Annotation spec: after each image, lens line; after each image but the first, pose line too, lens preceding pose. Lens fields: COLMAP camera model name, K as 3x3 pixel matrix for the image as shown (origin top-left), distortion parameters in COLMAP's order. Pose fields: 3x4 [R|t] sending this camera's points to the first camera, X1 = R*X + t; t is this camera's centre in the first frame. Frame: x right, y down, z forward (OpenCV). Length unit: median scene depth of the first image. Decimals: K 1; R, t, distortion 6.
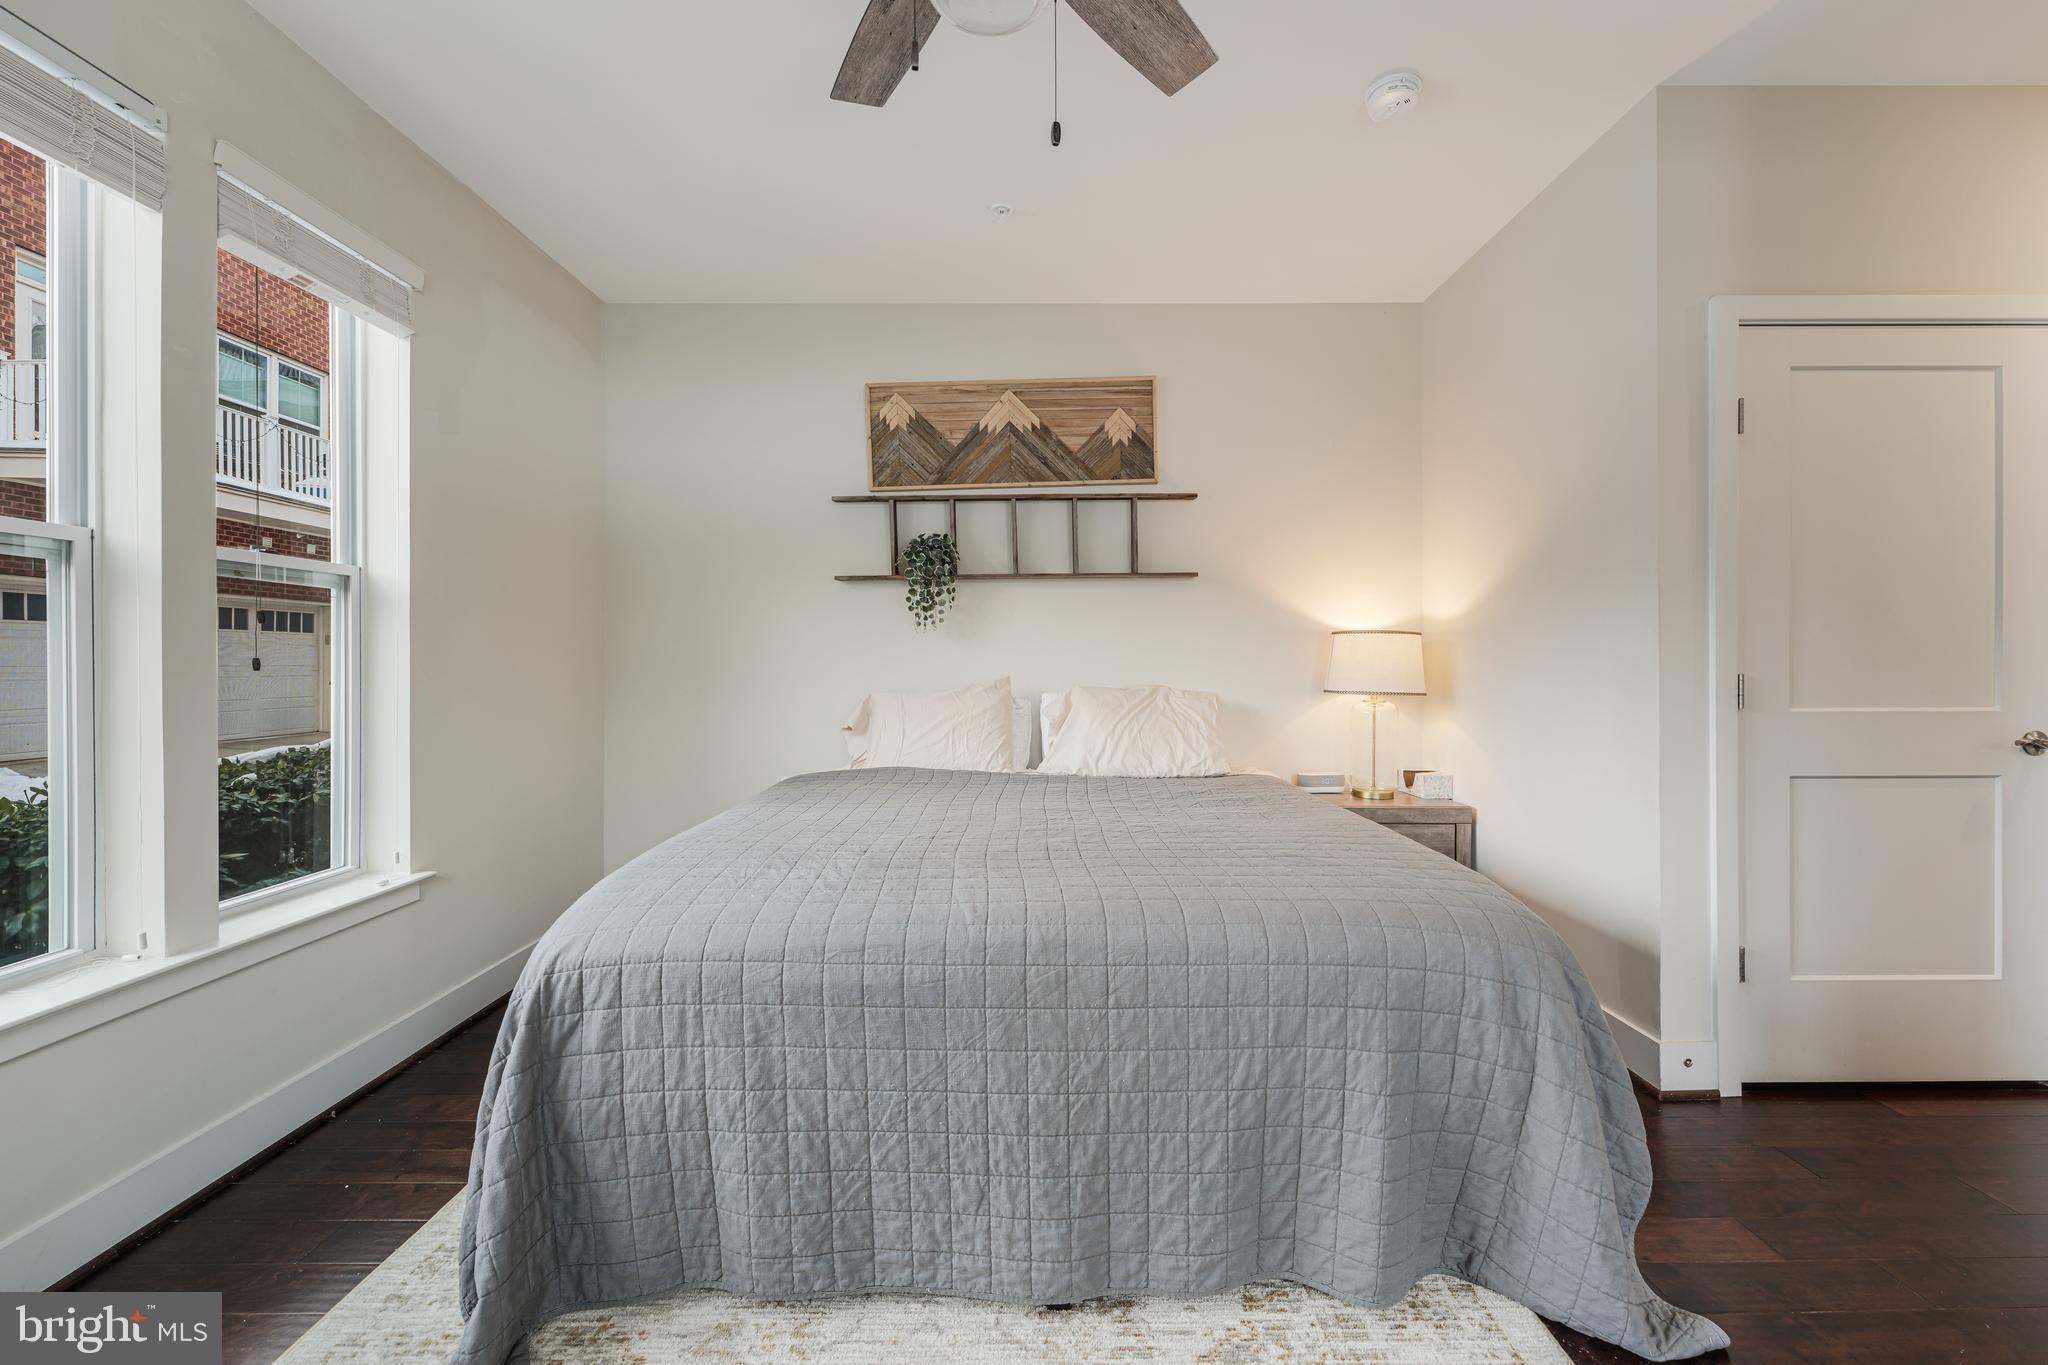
lens RADIAL K [[827.4, 0, 1008.3], [0, 827.4, 664.4], [0, 0, 1]] dist [-0.003722, 0.001892]
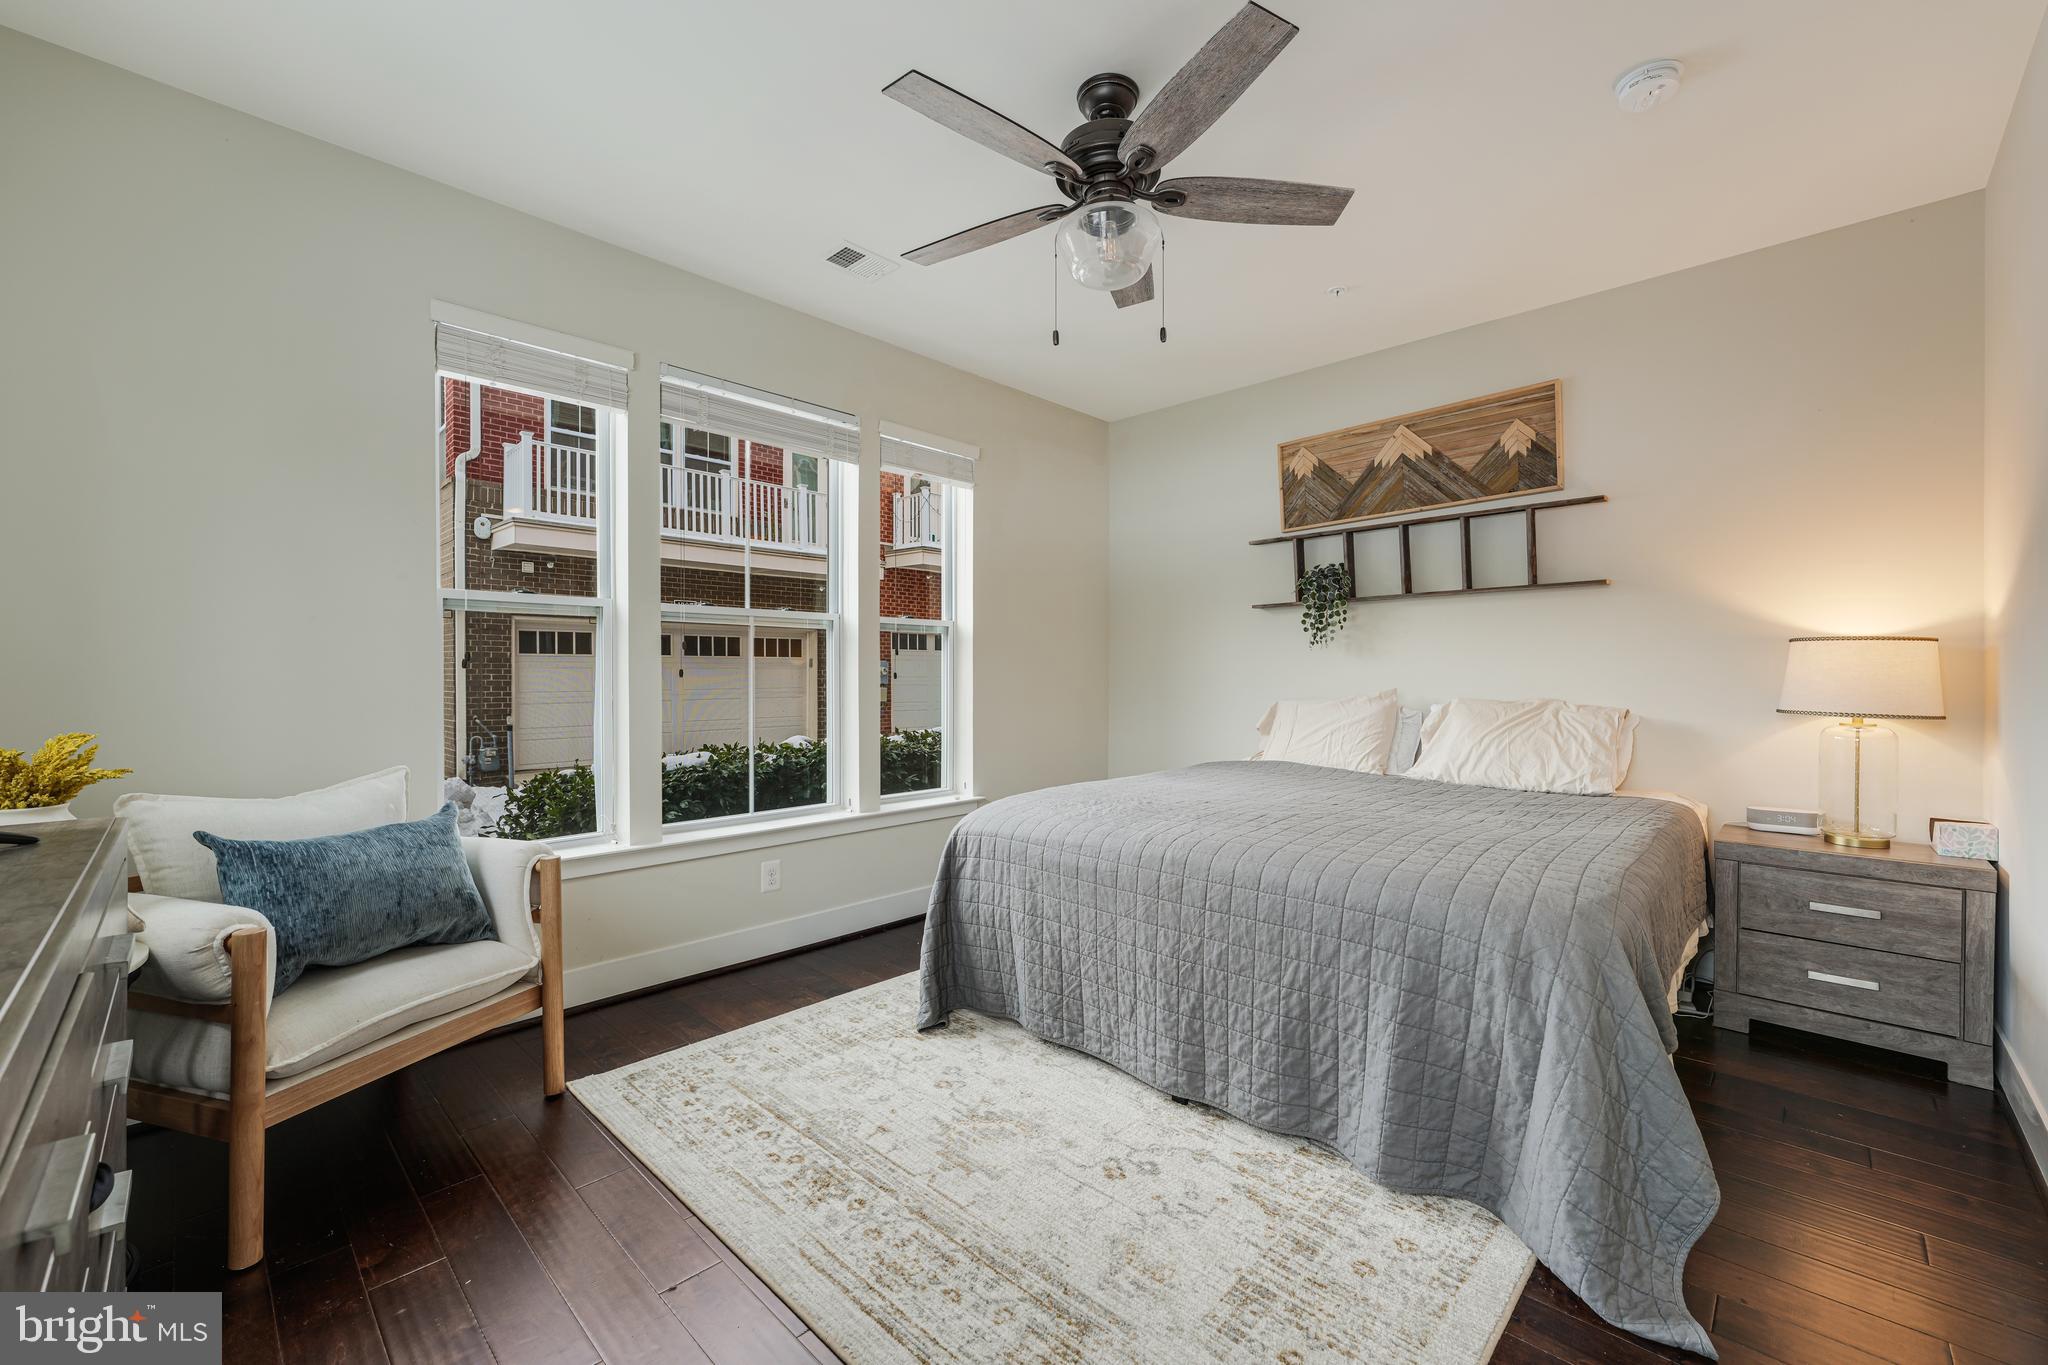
lens RADIAL K [[827.4, 0, 1024.2], [0, 827.4, 681.5], [0, 0, 1]] dist [-0.003722, 0.001892]
pose [[0.718520, 0.006852, -0.695473, 0.908199], [-0.002867, 0.999972, 0.006890, -0.001236], [0.695501, -0.002957, 0.718519, -0.284579]]
